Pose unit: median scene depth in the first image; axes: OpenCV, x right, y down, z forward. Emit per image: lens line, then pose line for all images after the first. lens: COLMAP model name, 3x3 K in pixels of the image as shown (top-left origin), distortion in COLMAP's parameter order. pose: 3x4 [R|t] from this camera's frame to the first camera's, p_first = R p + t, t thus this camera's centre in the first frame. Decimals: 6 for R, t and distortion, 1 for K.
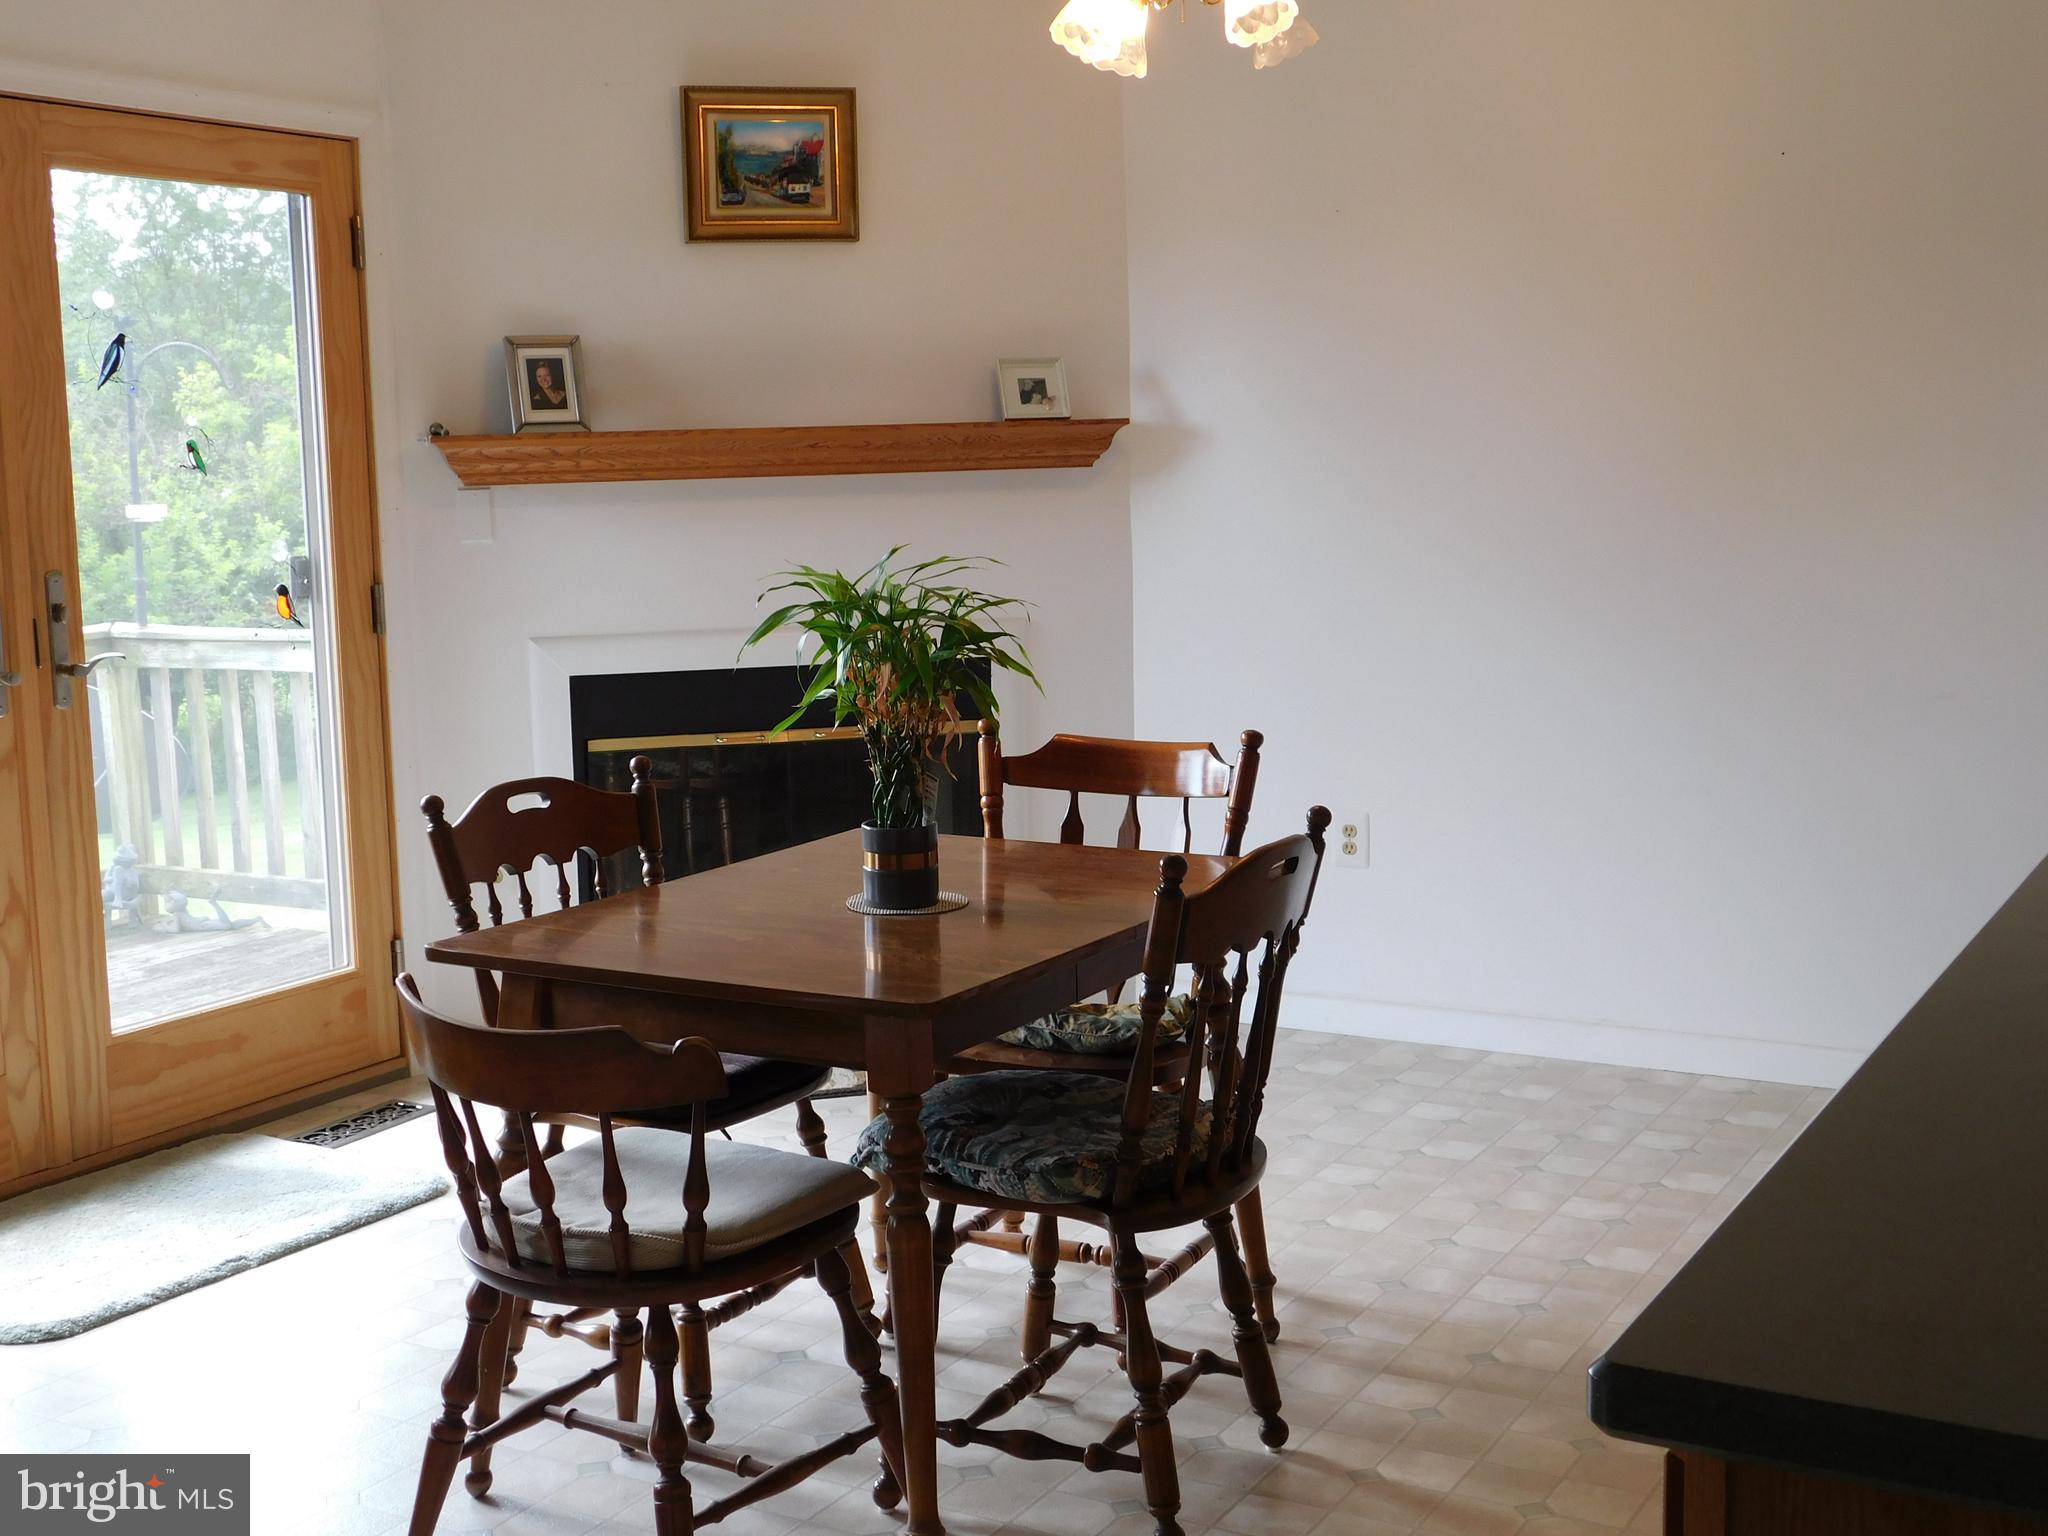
lens RADIAL K [[2398.3, 0, 1024.0], [0, 2398.3, 768.0], [0, 0, 1]] dist [-0.001274, -0.027193]
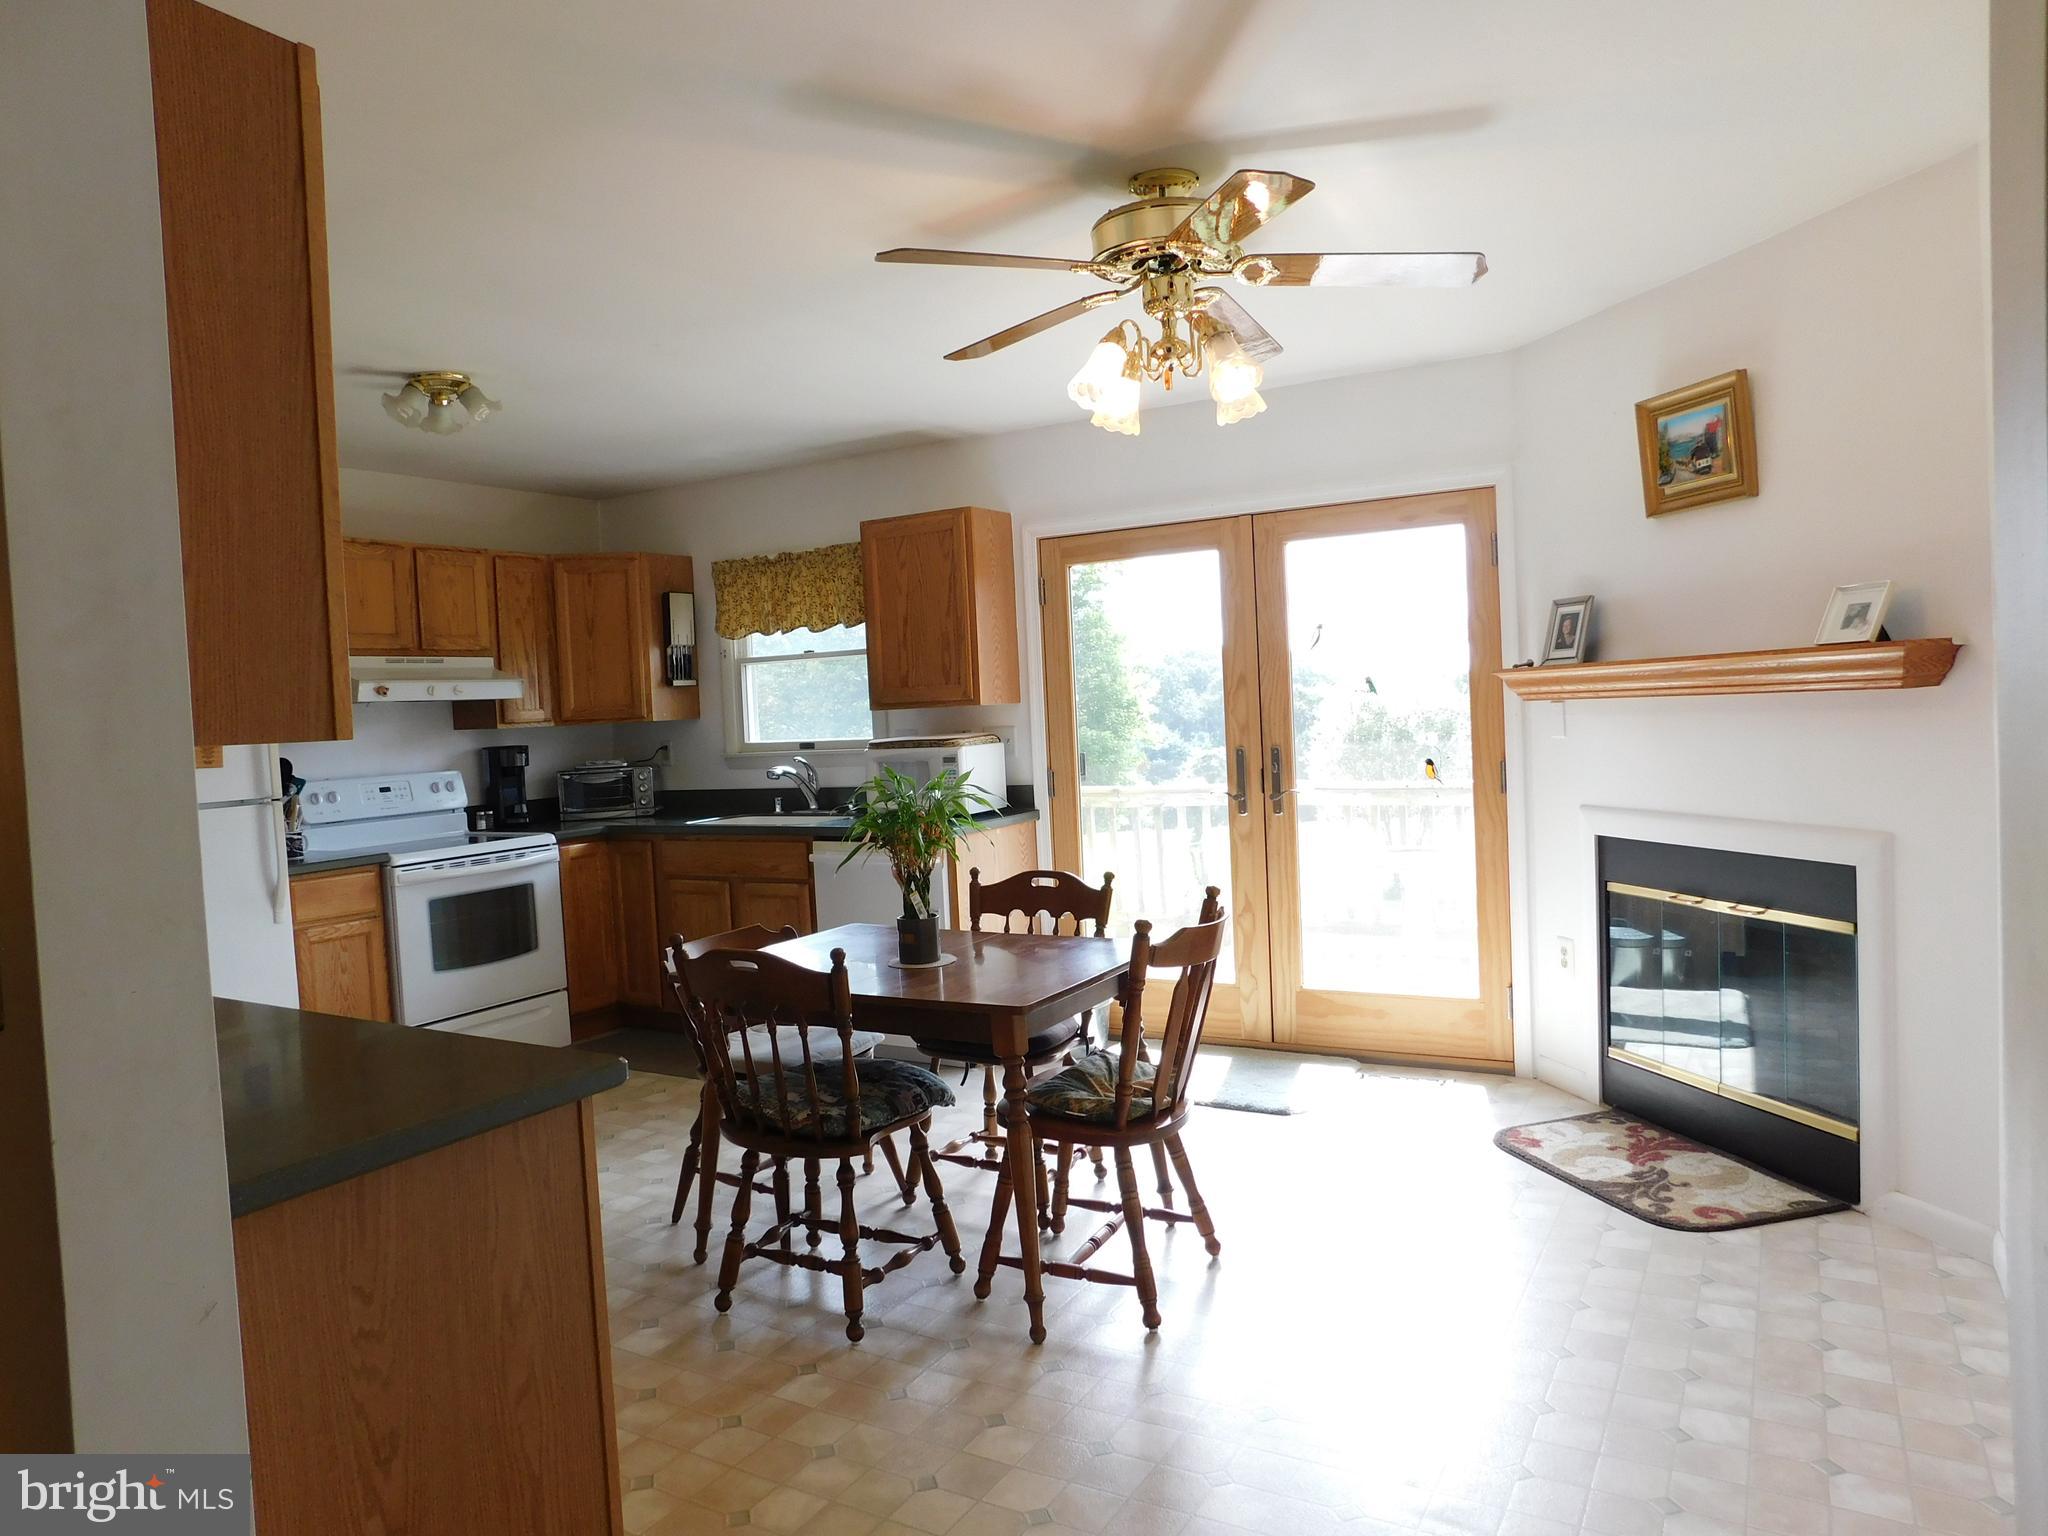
lens RADIAL K [[1345.9, 0, 1024.0], [0, 1345.9, 768.0], [0, 0, 1]] dist [-0.038296, -0.000511]
pose [[-0.003330, 0.069331, -0.997588, 0.611416], [-0.086148, 0.993865, 0.069359, -0.106069], [0.996277, 0.086171, 0.002663, 0.681239]]
